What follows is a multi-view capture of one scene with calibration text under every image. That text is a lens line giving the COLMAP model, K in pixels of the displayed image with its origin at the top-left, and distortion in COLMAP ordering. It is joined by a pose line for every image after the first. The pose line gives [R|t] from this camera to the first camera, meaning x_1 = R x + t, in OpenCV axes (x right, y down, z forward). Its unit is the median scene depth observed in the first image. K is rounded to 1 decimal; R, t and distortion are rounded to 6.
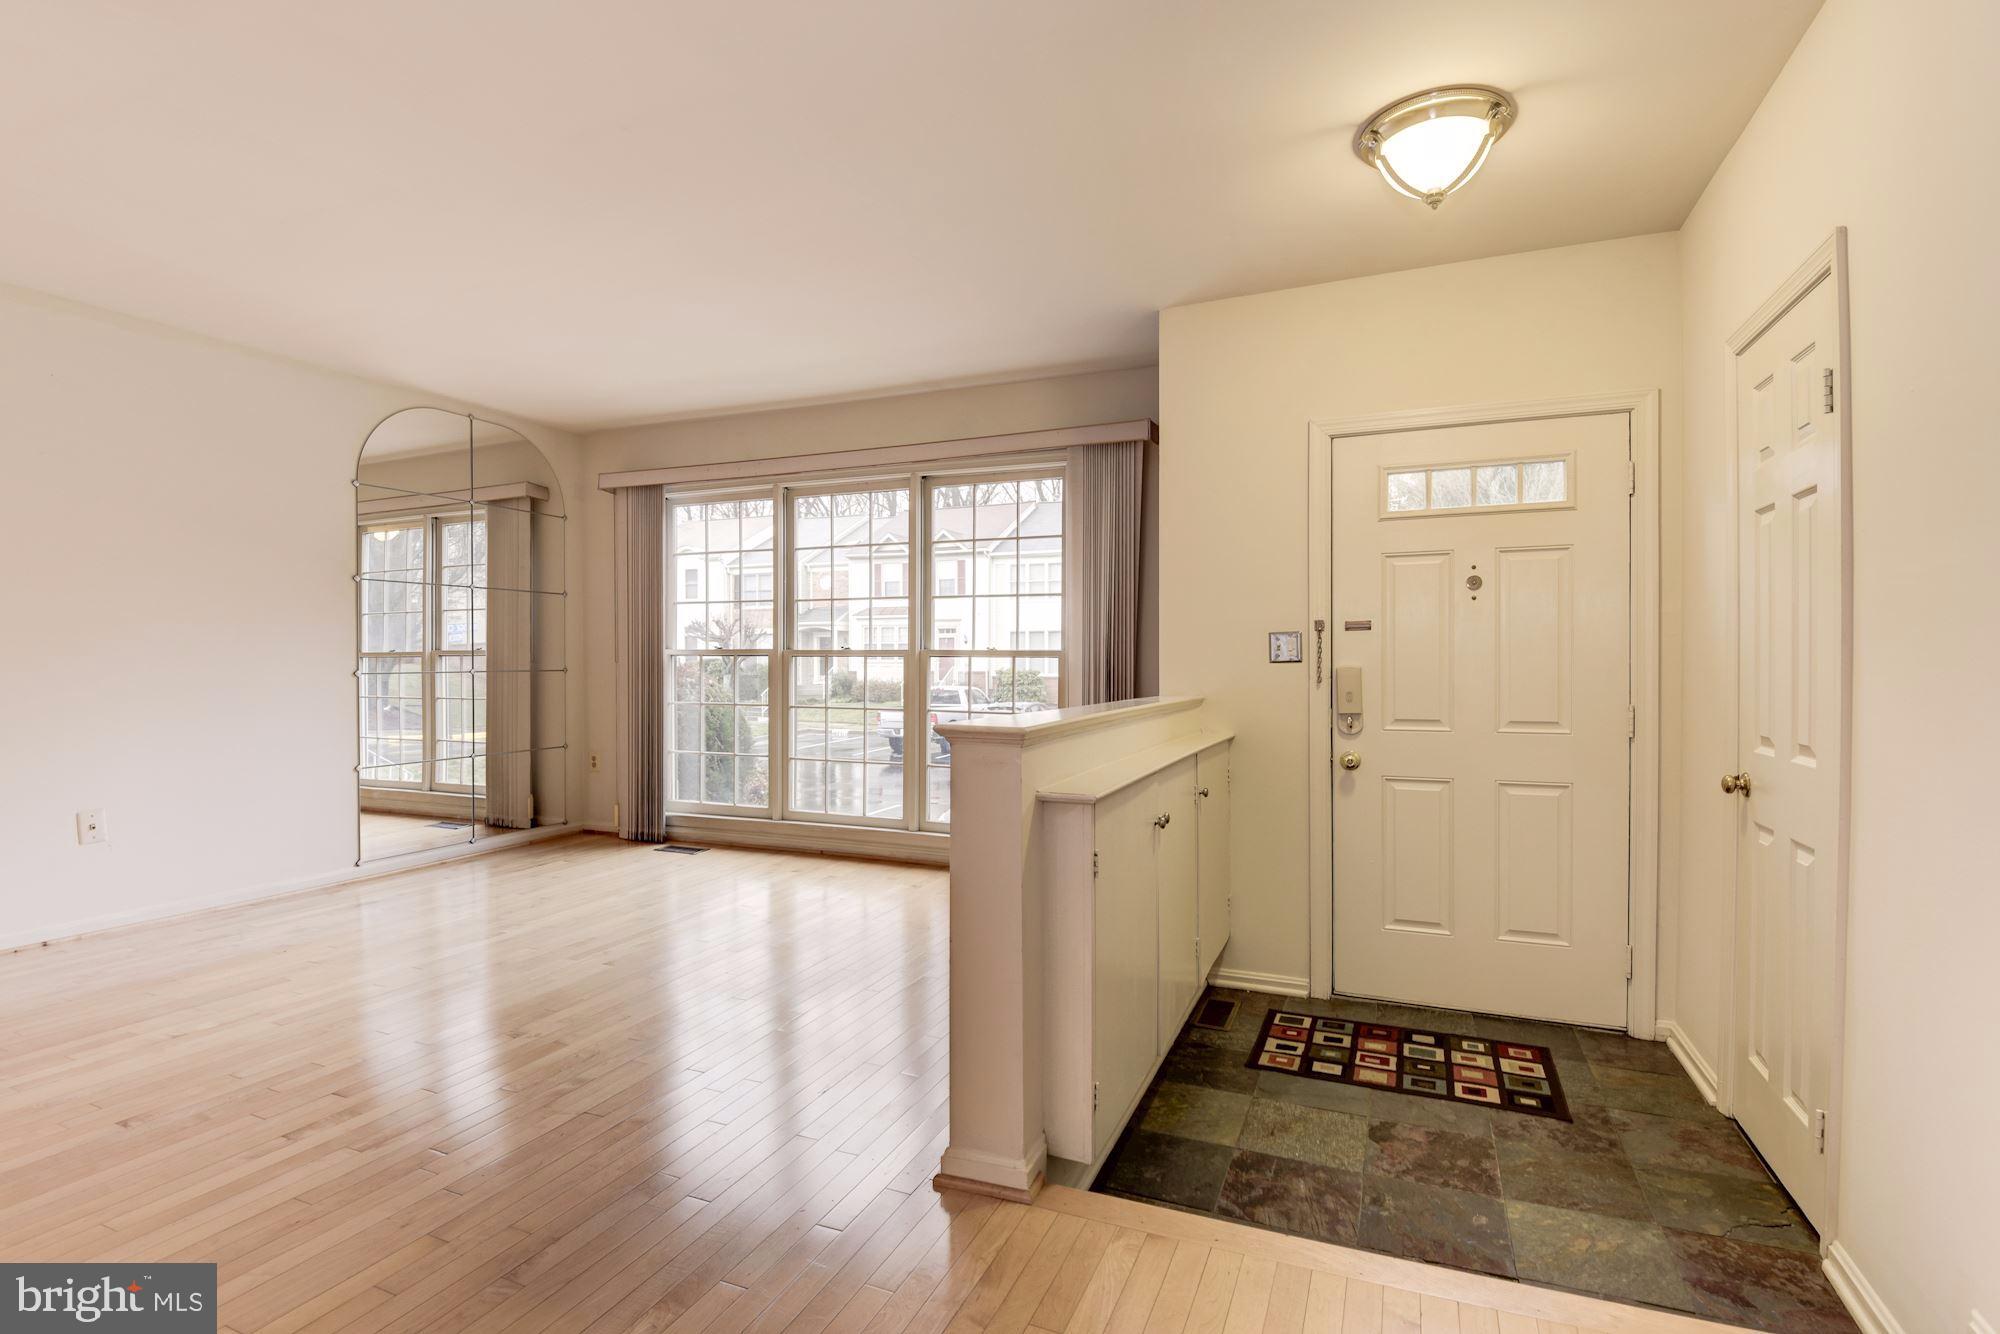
lens RADIAL K [[925.1, 0, 998.0], [0, 925.1, 672.8], [0, 0, 1]] dist [0.005029, -0.006829]
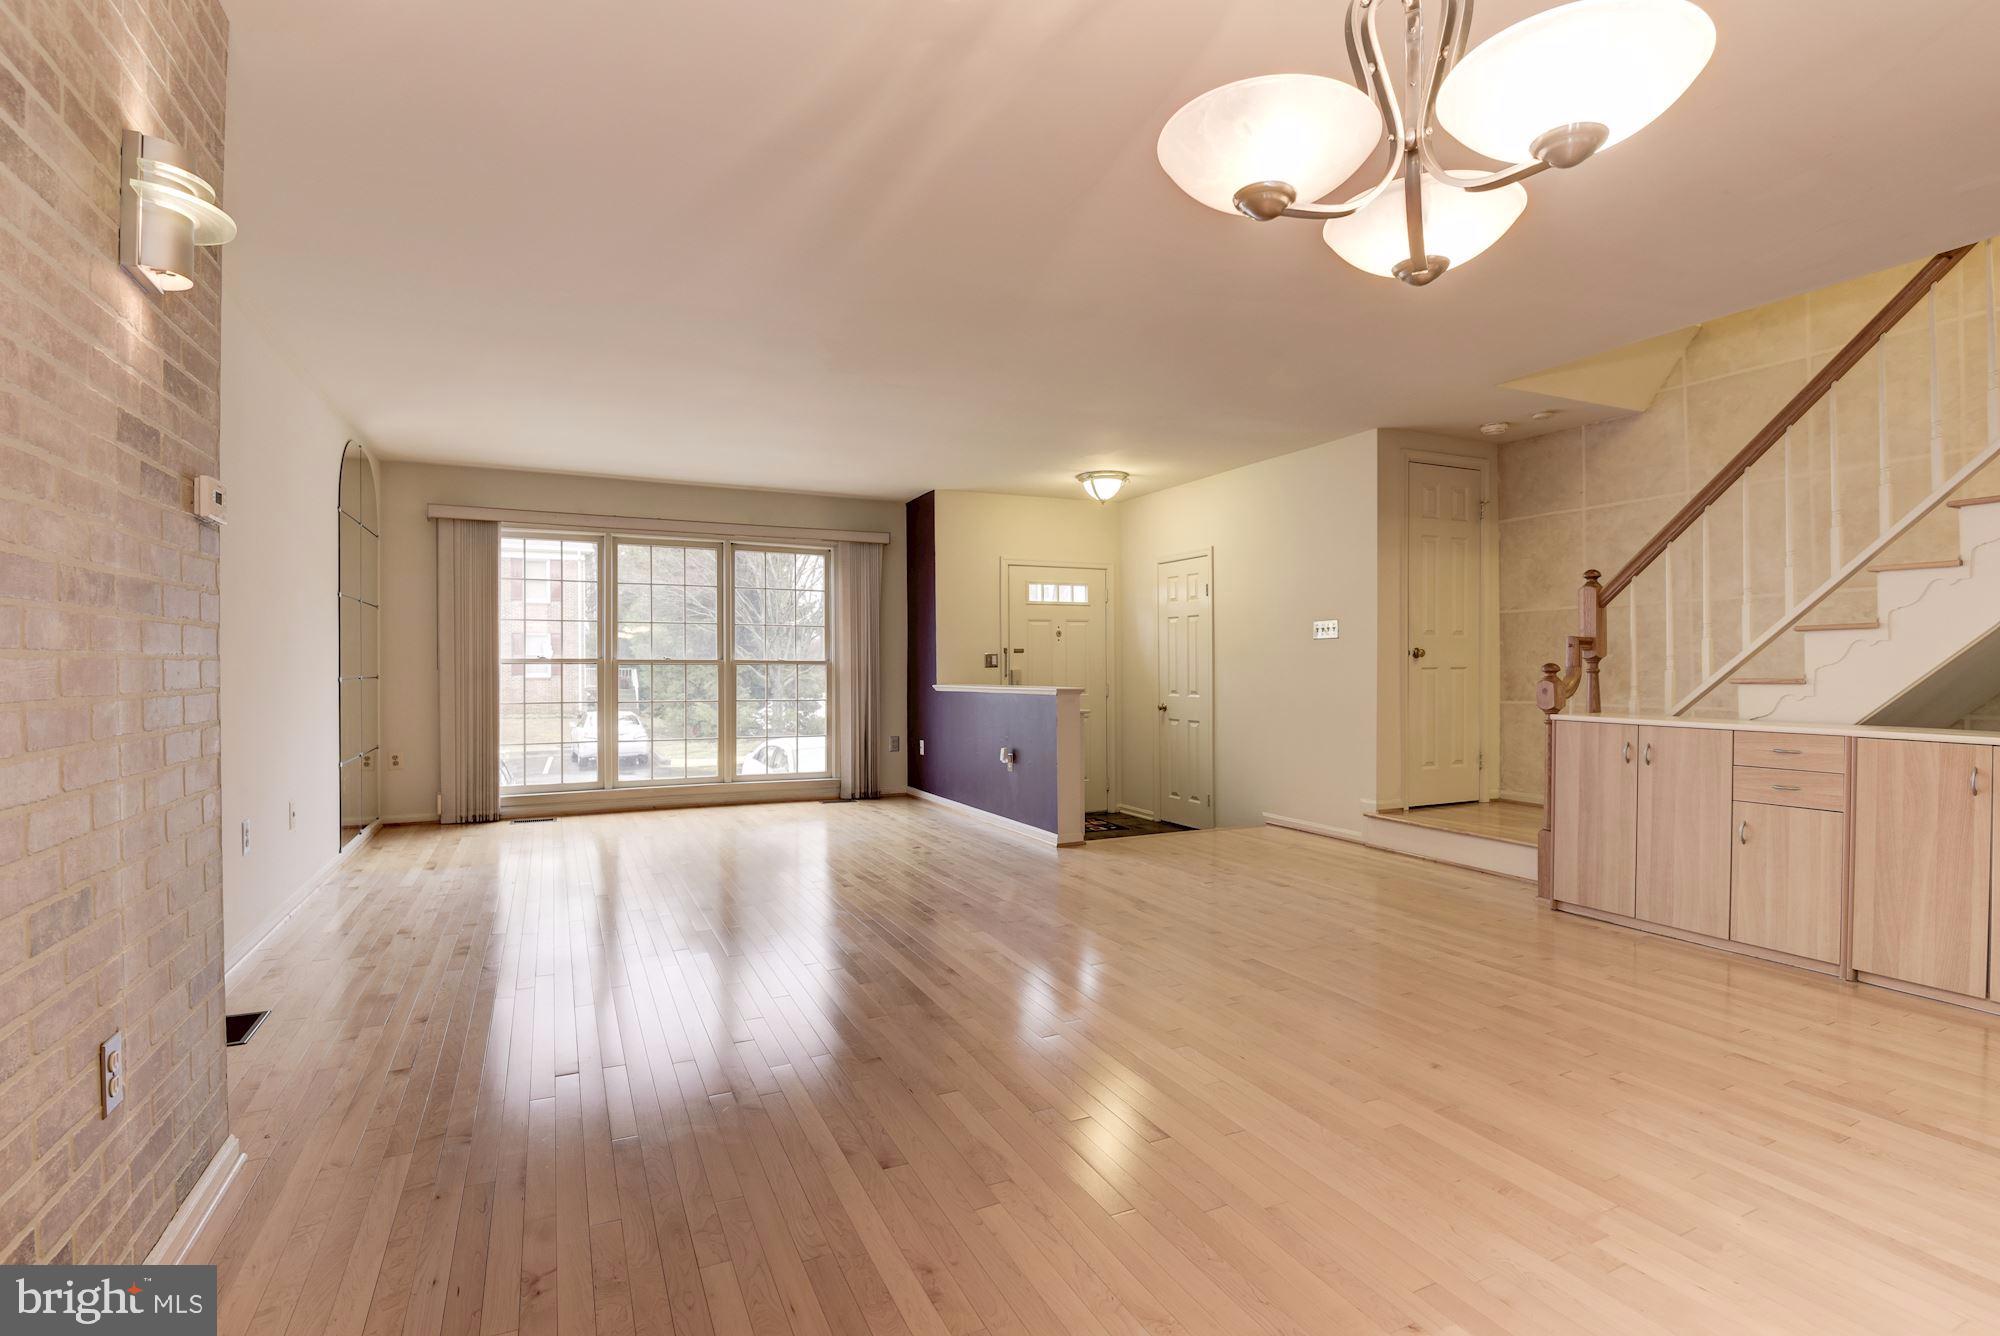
lens RADIAL K [[925.1, 0, 1013.0], [0, 925.1, 664.5], [0, 0, 1]] dist [0.005029, -0.006829]
pose [[0.646322, 0.000439, 0.763065, -0.932618], [0.011686, 0.999877, -0.010473, 0.003142], [-0.762975, 0.015687, 0.646237, -0.301167]]
